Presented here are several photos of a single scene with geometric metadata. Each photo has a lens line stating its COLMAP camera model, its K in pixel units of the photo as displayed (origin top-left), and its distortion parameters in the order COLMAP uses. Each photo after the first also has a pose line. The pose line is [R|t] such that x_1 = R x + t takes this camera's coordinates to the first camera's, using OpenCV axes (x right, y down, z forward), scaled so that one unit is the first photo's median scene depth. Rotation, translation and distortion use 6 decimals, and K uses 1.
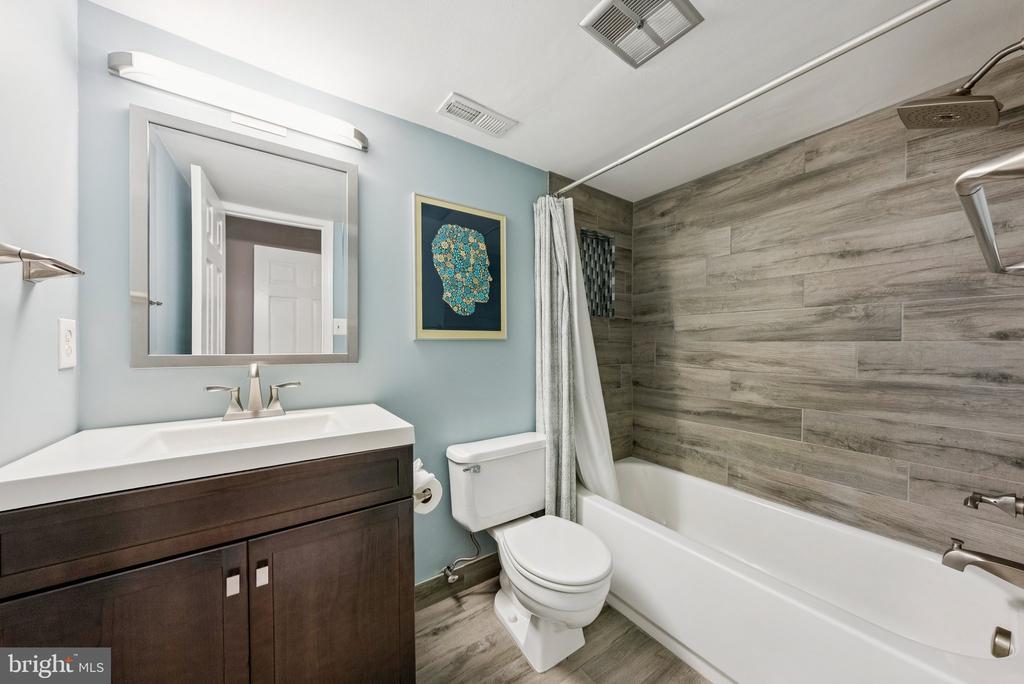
lens RADIAL K [[347.0, 0, 510.3], [0, 347.0, 346.8], [0, 0, 1]] dist [0.000472, 0.000113]
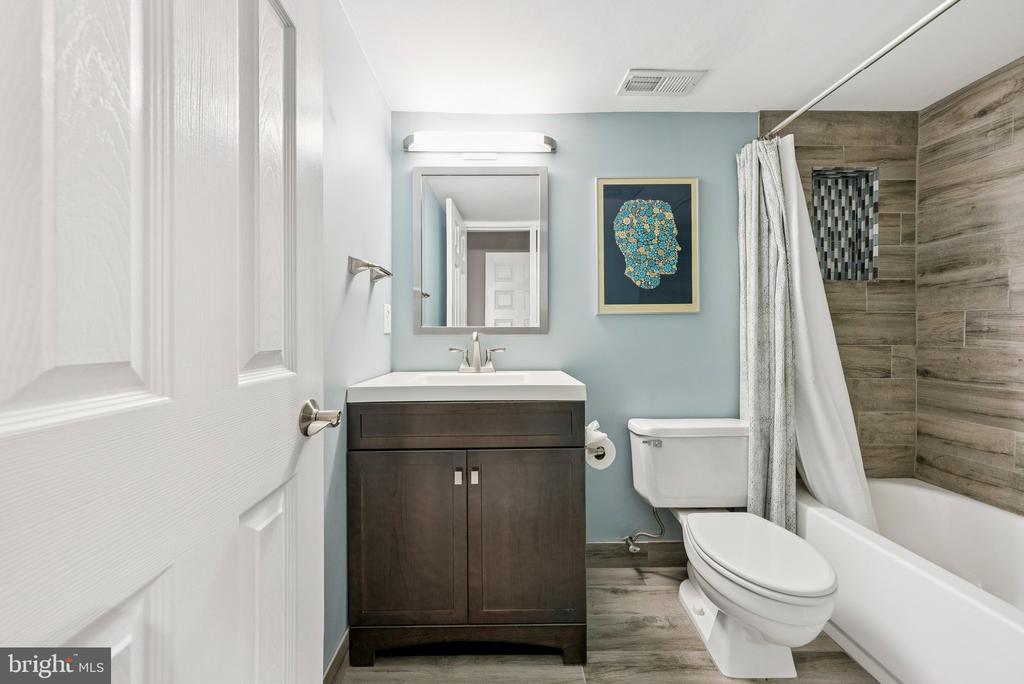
lens RADIAL K [[347.0, 0, 505.6], [0, 347.0, 336.7], [0, 0, 1]] dist [0.000472, 0.000113]
pose [[0.828756, -0.000757, -0.559609, 0.087282], [0.000226, 0.999999, -0.001018, 0.048467], [0.559610, 0.000717, 0.828756, -0.045964]]
